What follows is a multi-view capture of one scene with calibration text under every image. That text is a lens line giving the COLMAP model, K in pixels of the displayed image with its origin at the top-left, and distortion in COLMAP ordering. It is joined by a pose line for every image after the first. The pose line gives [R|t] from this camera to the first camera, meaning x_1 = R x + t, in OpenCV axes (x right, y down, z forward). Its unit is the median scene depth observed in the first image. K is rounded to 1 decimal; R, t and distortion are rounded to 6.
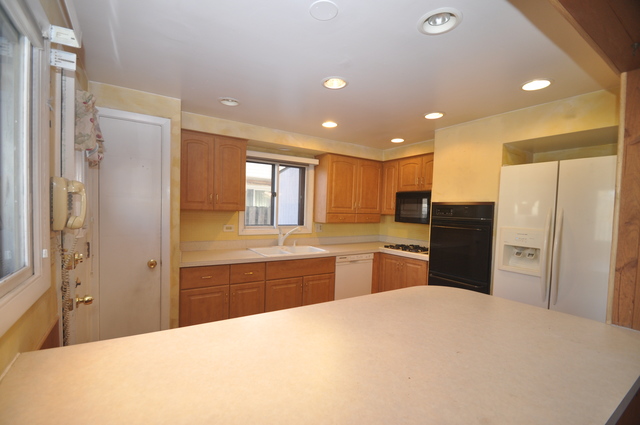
lens RADIAL K [[283.7, 0, 320.8], [0, 283.7, 214.3], [0, 0, 1]] dist [-0.012048, -0.005098]
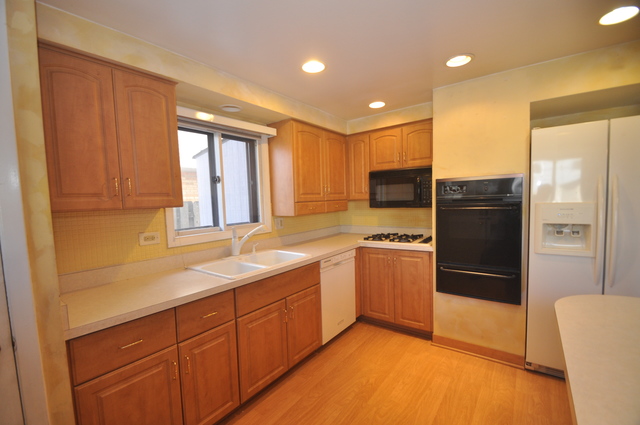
lens RADIAL K [[283.7, 0, 322.0], [0, 283.7, 216.7], [0, 0, 1]] dist [-0.012048, -0.005098]
pose [[0.938283, -0.083239, 0.335703, -0.194571], [0.069267, 0.996168, 0.053403, -0.002051], [-0.338862, -0.026854, 0.940453, 0.352693]]
